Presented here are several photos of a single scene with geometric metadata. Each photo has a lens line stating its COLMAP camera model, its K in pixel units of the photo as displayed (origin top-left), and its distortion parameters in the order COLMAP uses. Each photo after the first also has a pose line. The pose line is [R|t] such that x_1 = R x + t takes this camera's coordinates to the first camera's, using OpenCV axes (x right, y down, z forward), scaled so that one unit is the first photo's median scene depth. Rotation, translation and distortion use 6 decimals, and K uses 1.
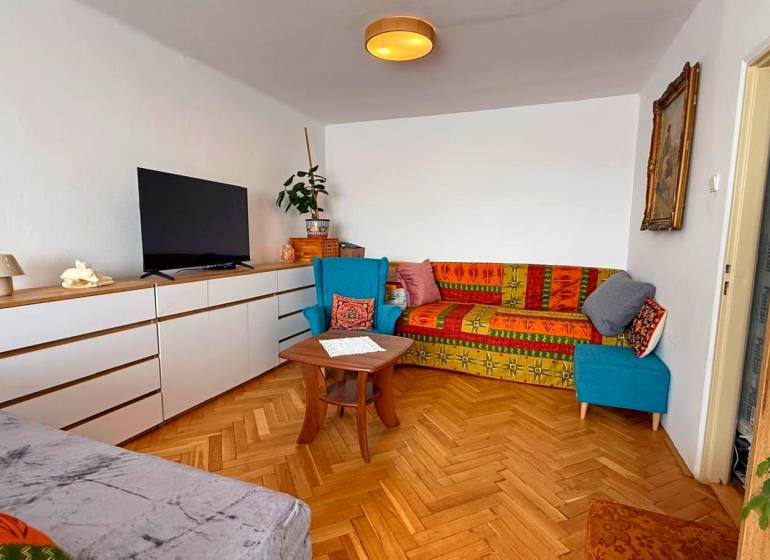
lens RADIAL K [[393.3, 0, 387.0], [0, 393.3, 280.7], [0, 0, 1]] dist [-0.002739, 0.000253]
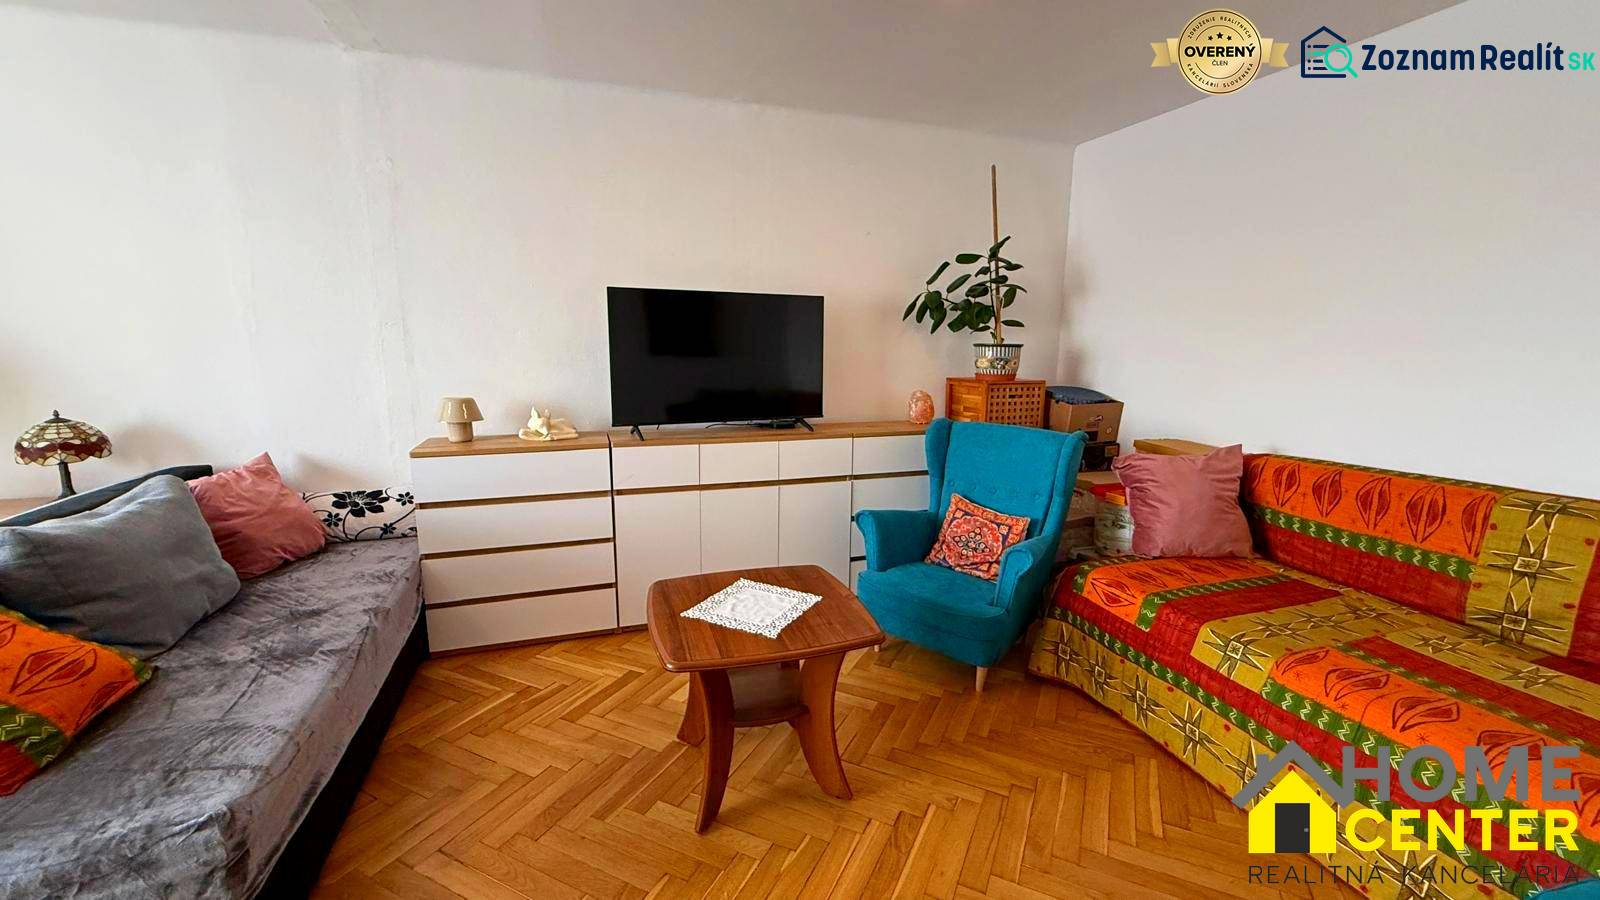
lens RADIAL K [[634.2, 0, 804.3], [0, 634.2, 454.8], [0, 0, 1]] dist [-0.001540, -0.000297]
pose [[0.653717, 0.126828, -0.746035, 0.360612], [-0.094658, 0.991817, 0.085668, -0.072220], [0.750795, 0.014616, 0.660373, 0.322673]]
